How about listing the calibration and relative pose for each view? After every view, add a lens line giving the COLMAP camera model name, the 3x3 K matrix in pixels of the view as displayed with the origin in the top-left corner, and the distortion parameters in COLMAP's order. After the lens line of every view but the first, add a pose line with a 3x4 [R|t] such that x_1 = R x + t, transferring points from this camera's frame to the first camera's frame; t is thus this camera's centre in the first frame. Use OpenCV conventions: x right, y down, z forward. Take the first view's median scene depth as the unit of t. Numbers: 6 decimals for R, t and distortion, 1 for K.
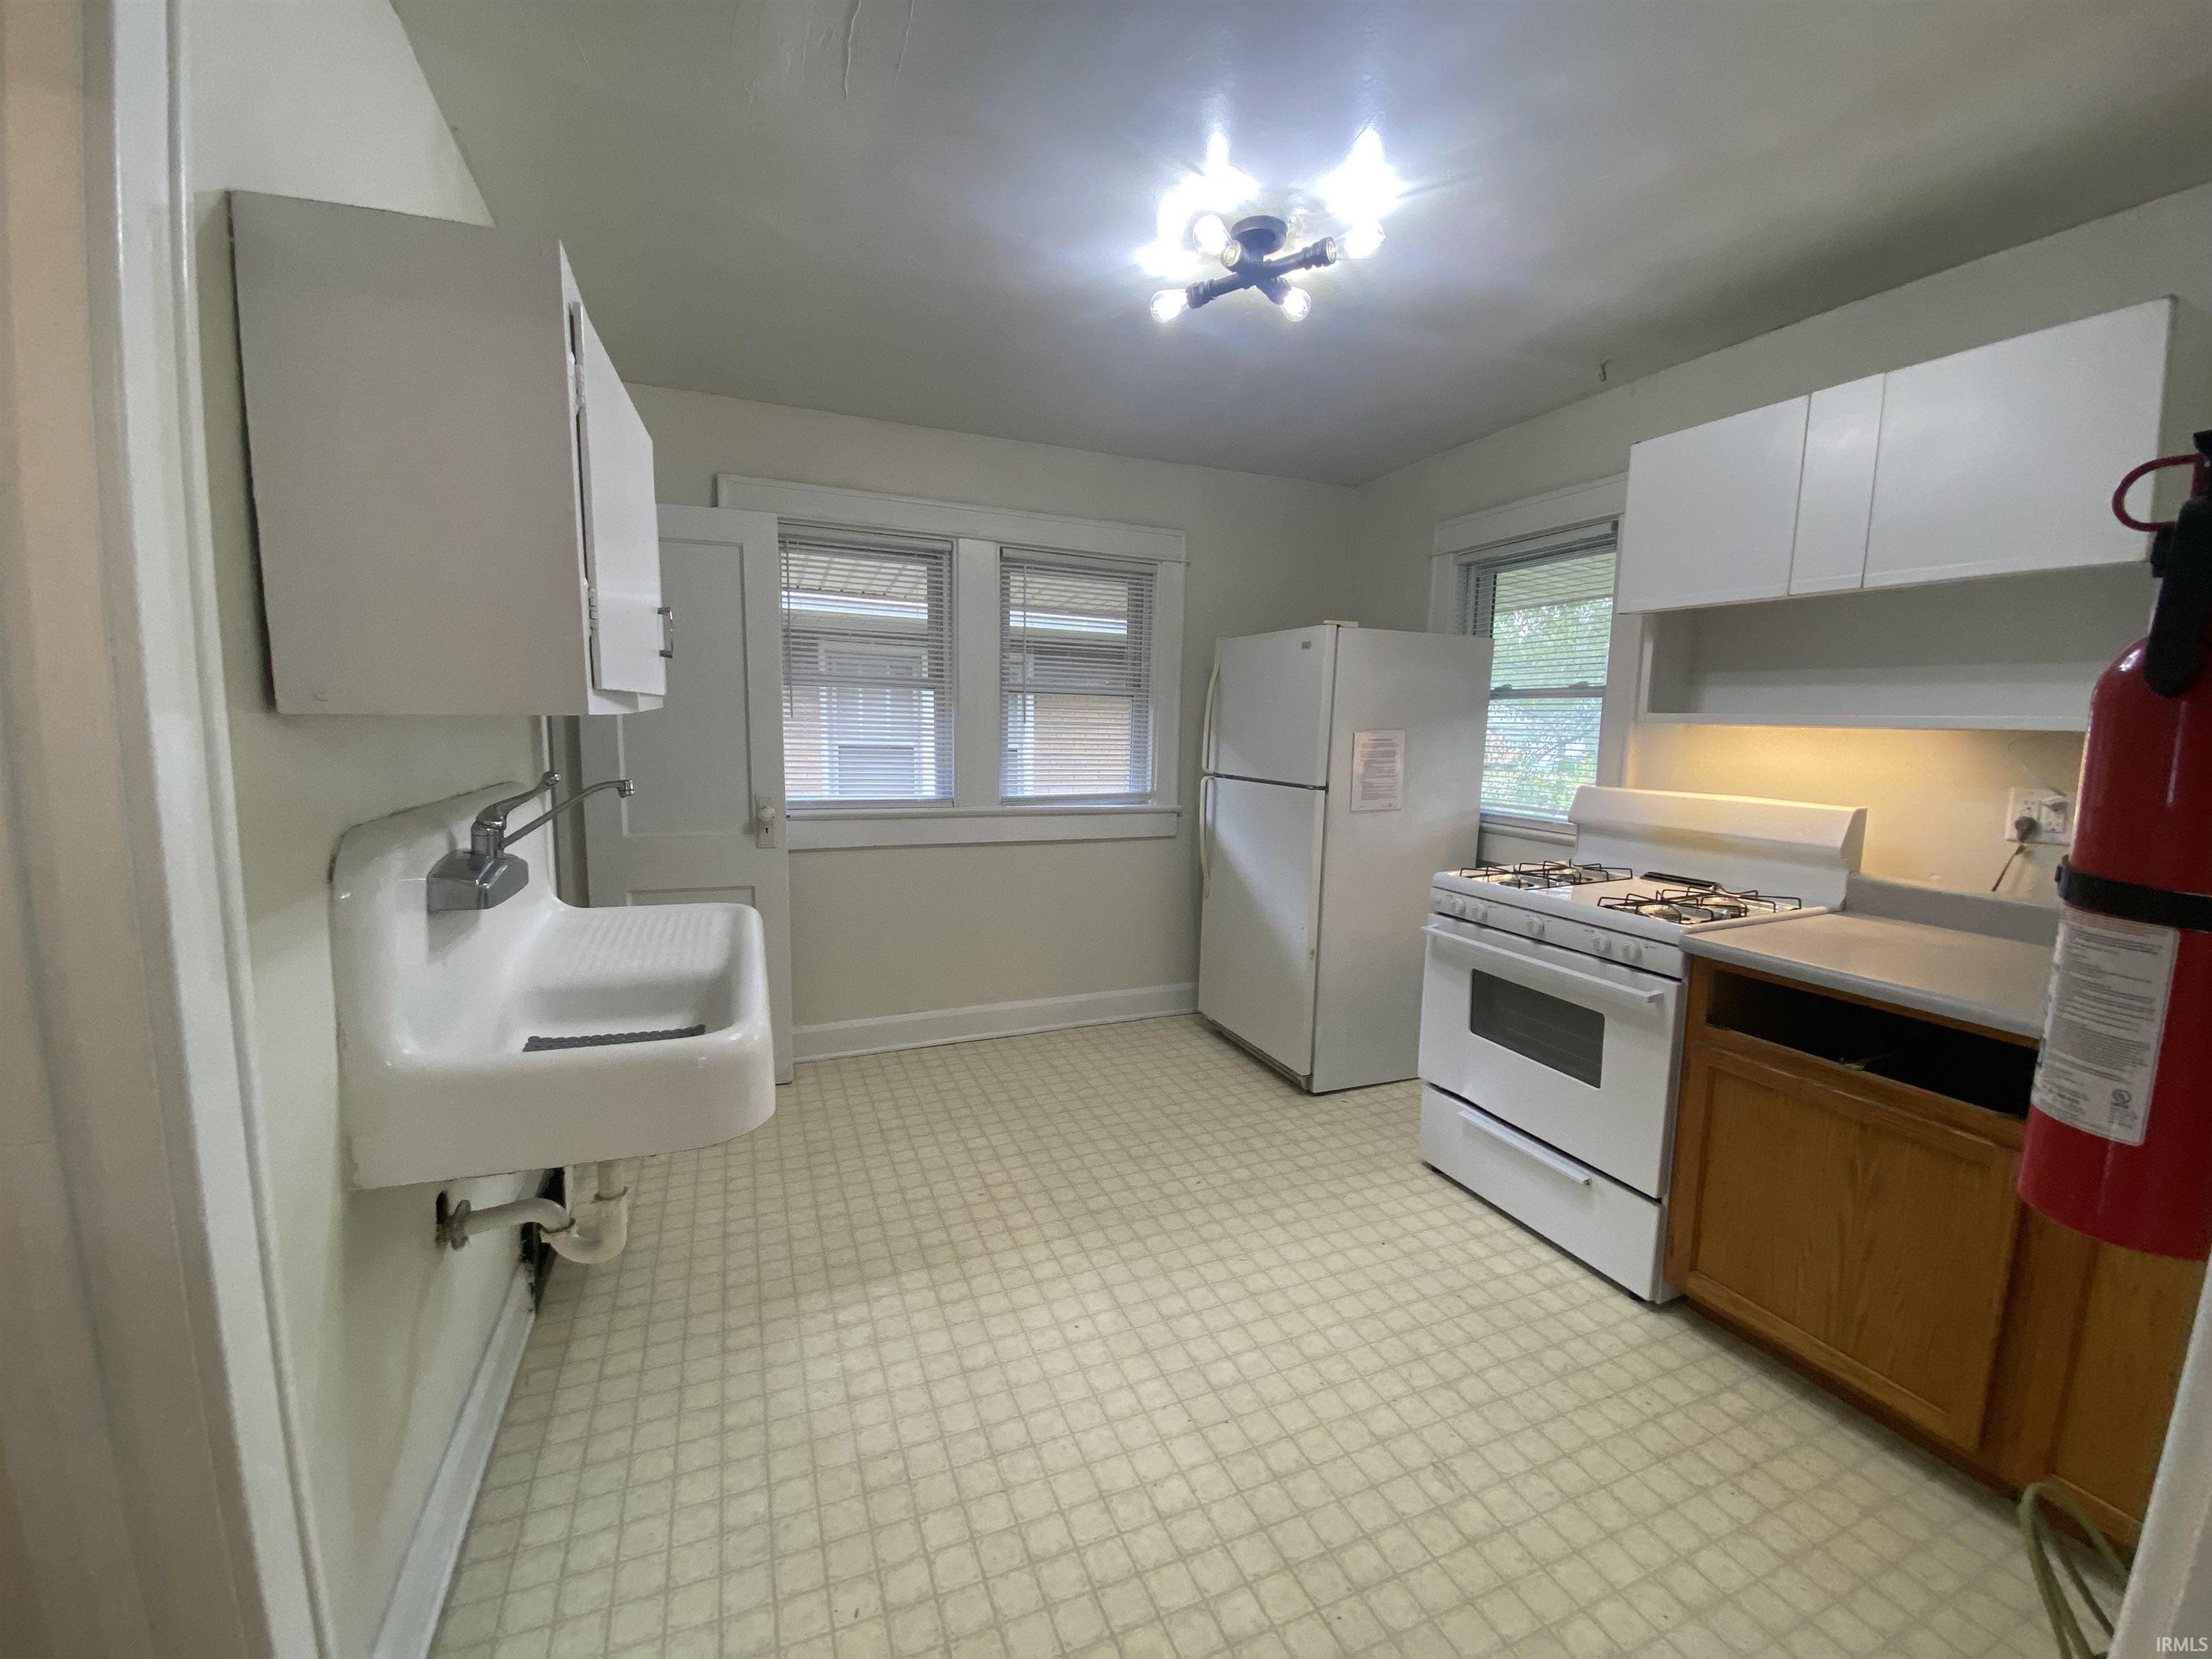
lens RADIAL K [[895.1, 0, 1103.8], [0, 895.1, 831.6], [0, 0, 1]] dist [0.030682, -0.026550]
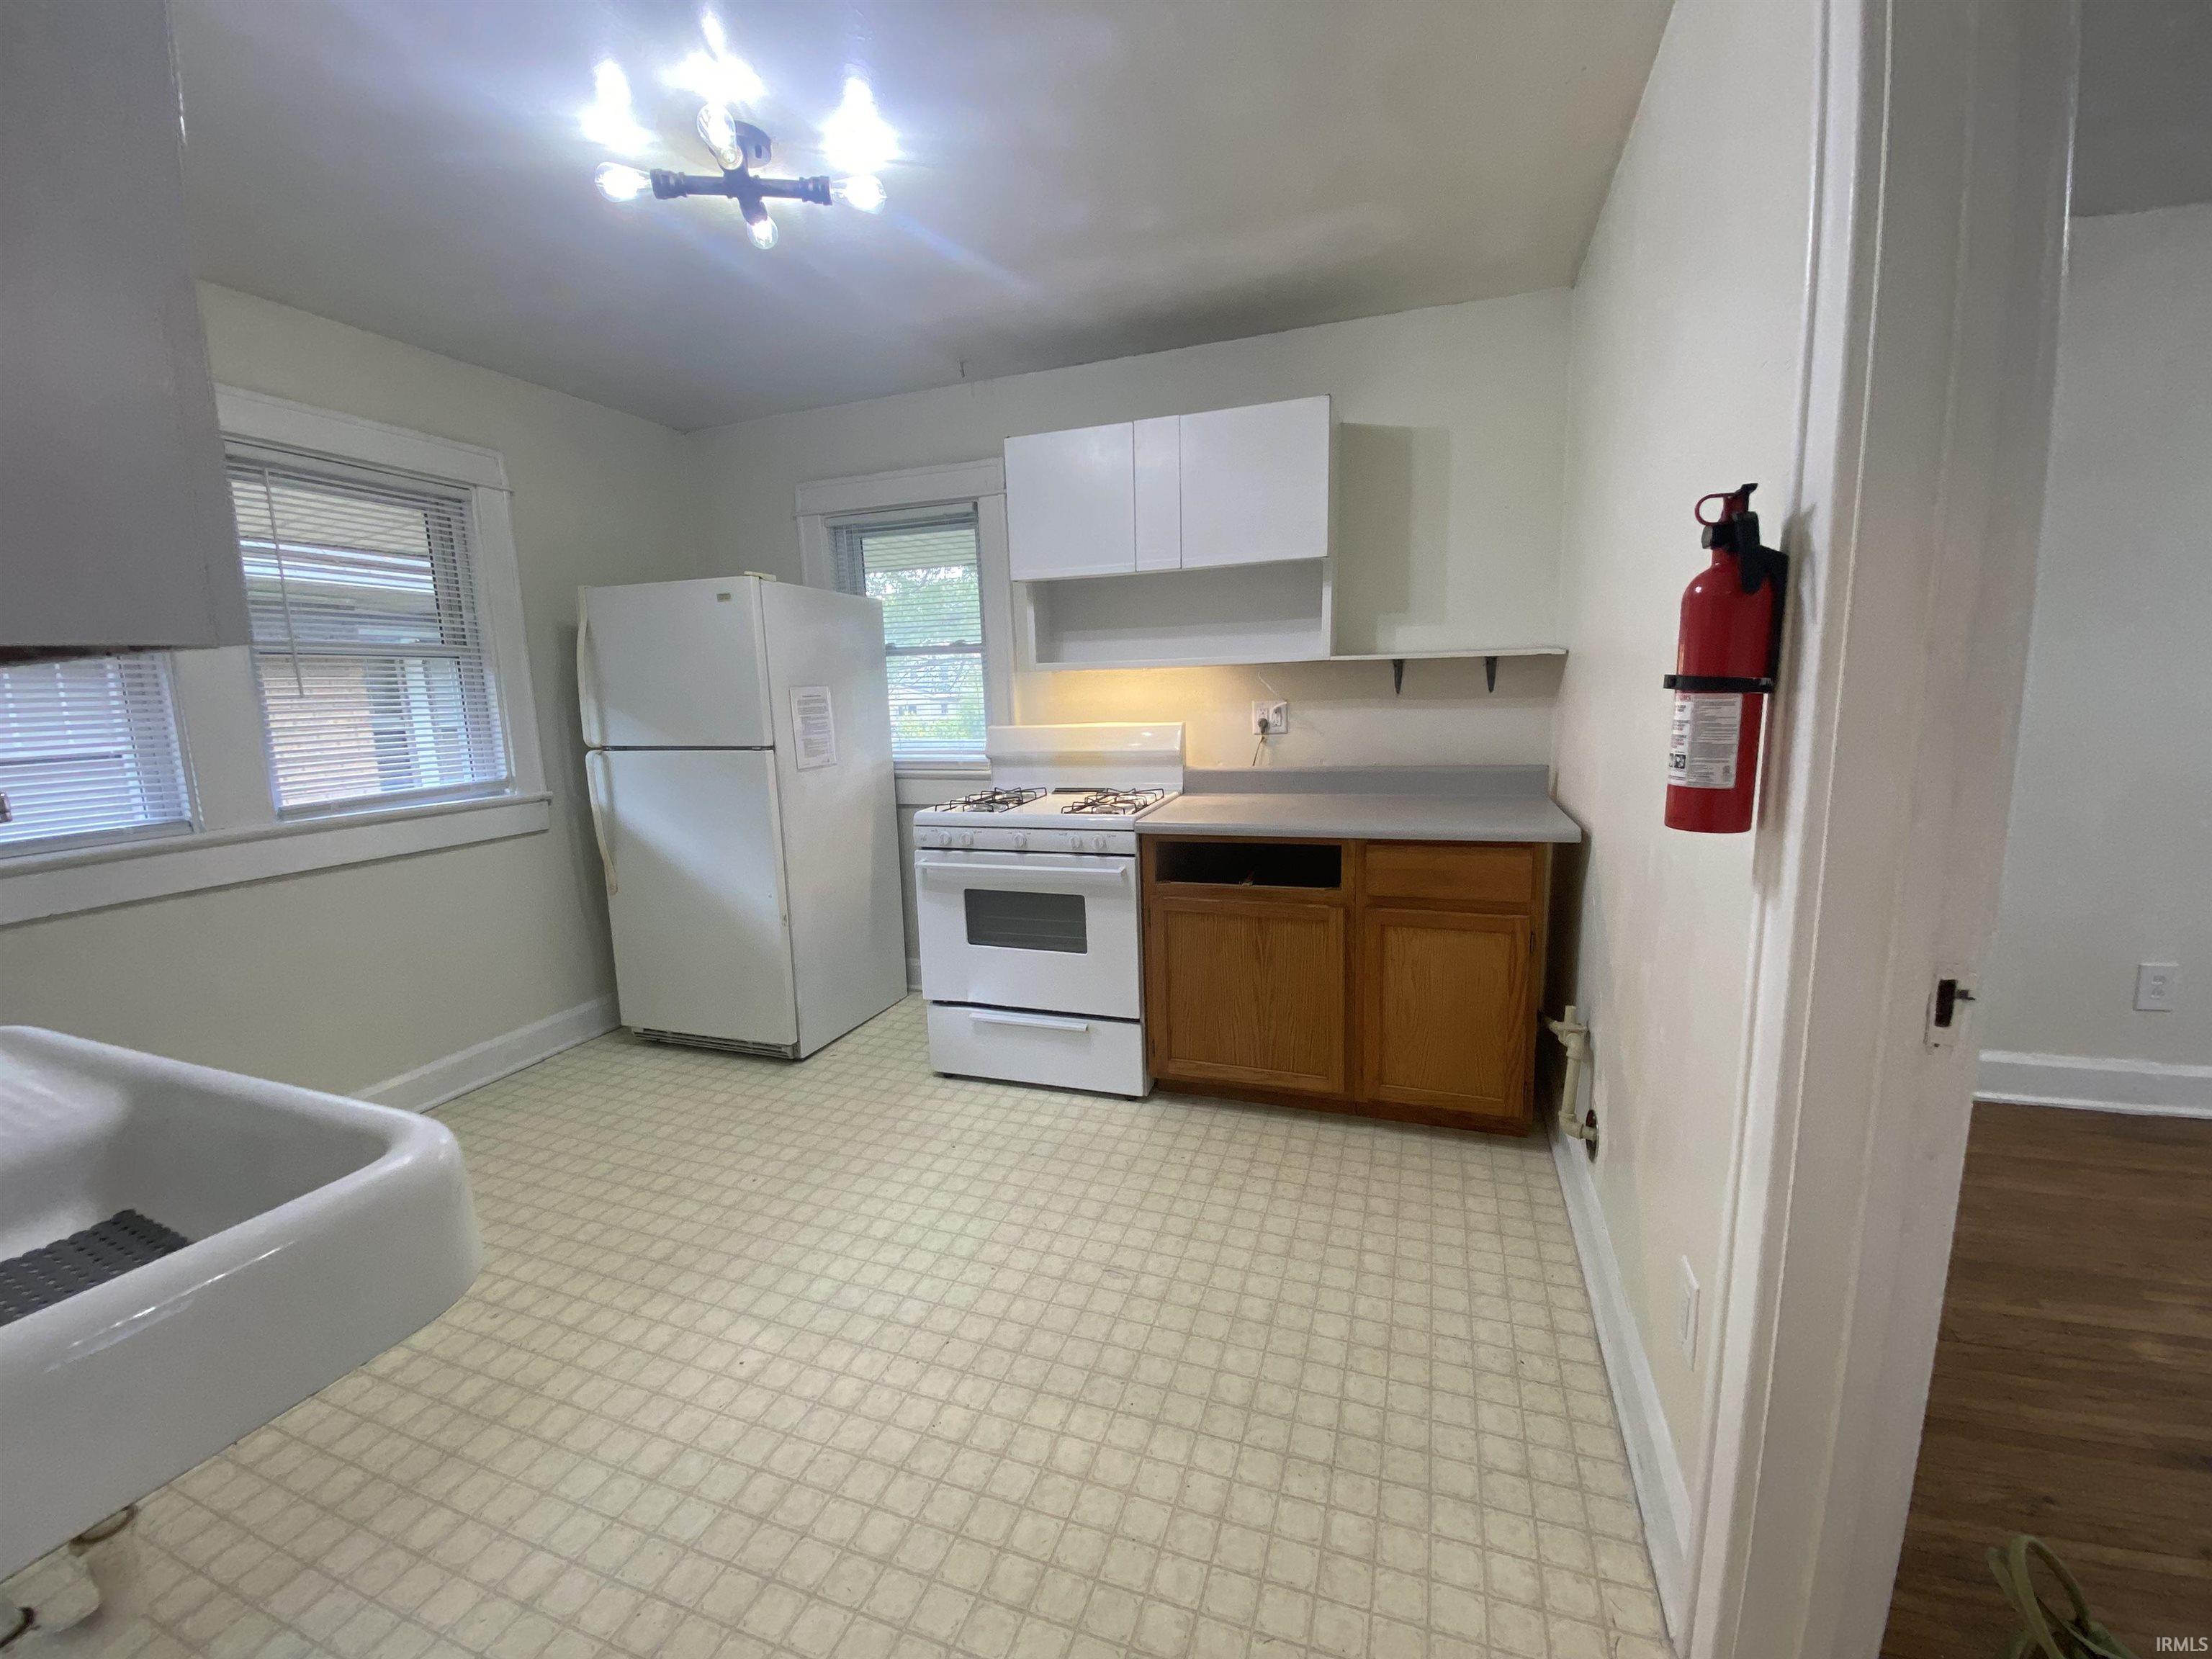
lens RADIAL K [[892.1, 0, 1106.0], [0, 892.1, 829.5], [0, 0, 1]] dist [0.055169, -0.047269]
pose [[0.671259, -0.153477, 0.725159, -0.318710], [0.134071, 0.987332, 0.084860, 0.006204], [-0.728996, 0.040260, 0.683333, 0.104691]]
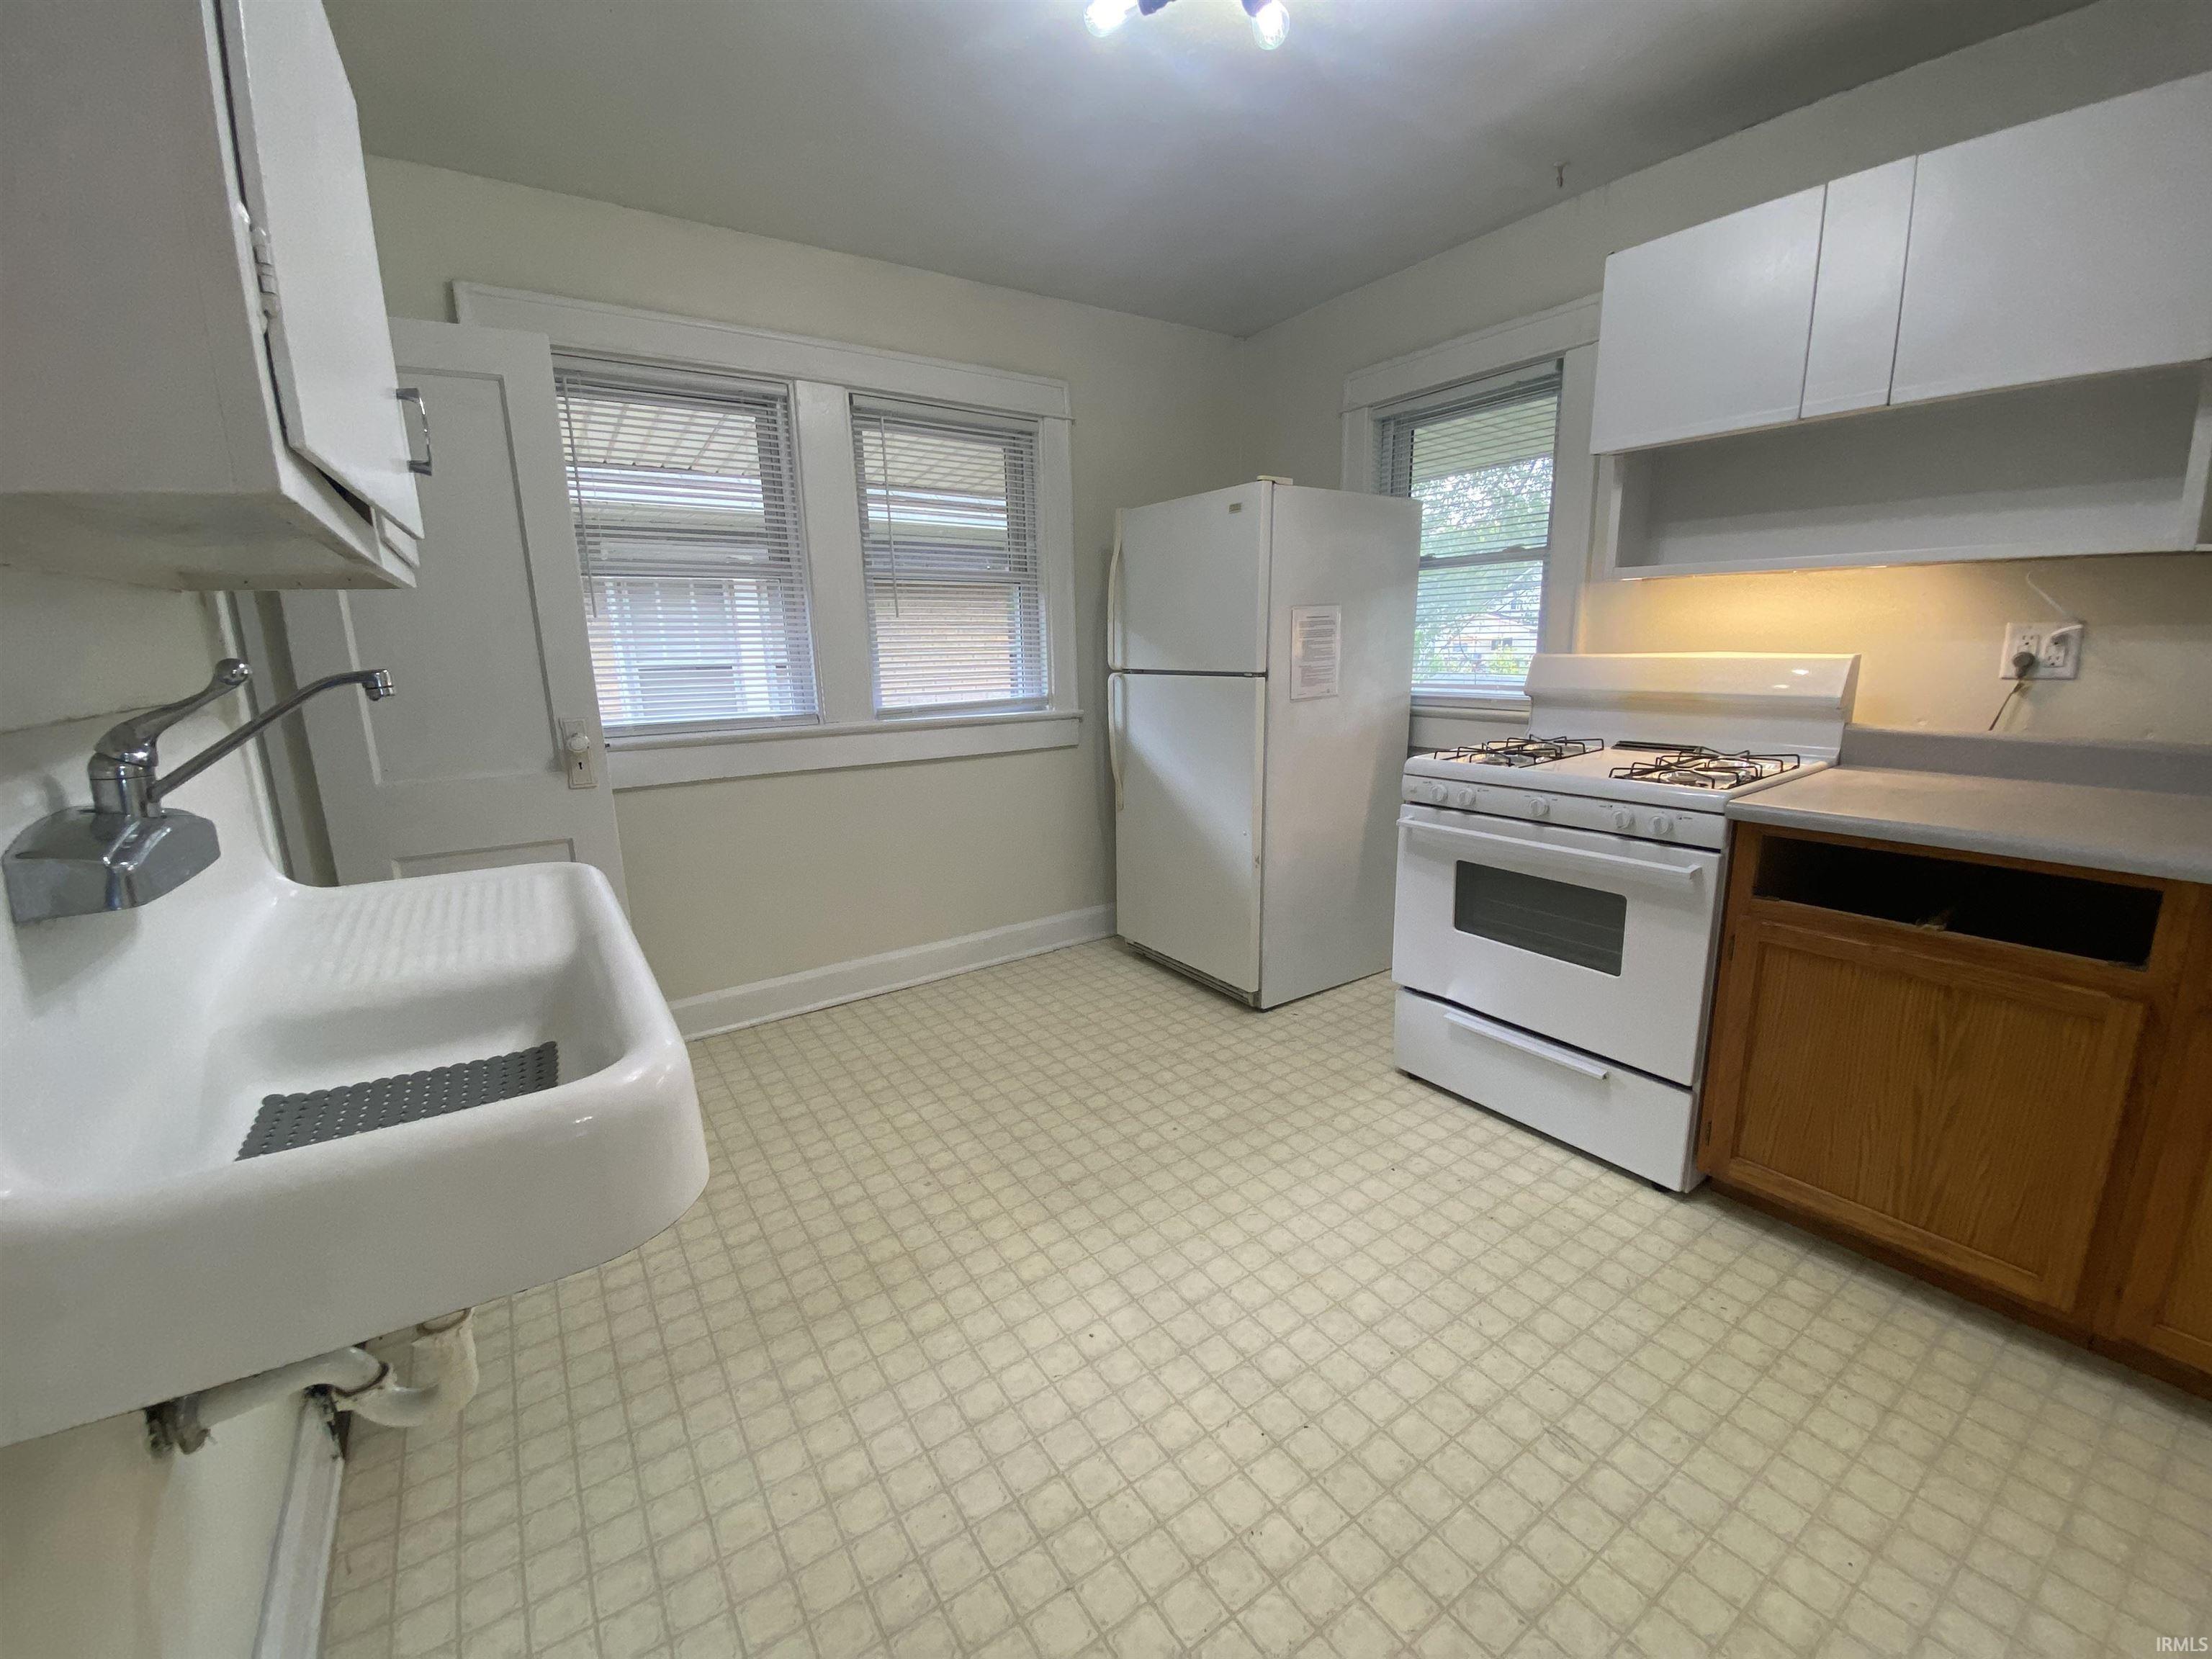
lens RADIAL K [[895.1, 0, 1103.8], [0, 895.1, 831.6], [0, 0, 1]] dist [0.030682, -0.026550]
pose [[0.978482, -0.083350, 0.188749, -0.122860], [0.066161, 0.993217, 0.095613, 0.015571], [-0.195438, -0.081068, 0.977360, 0.212673]]
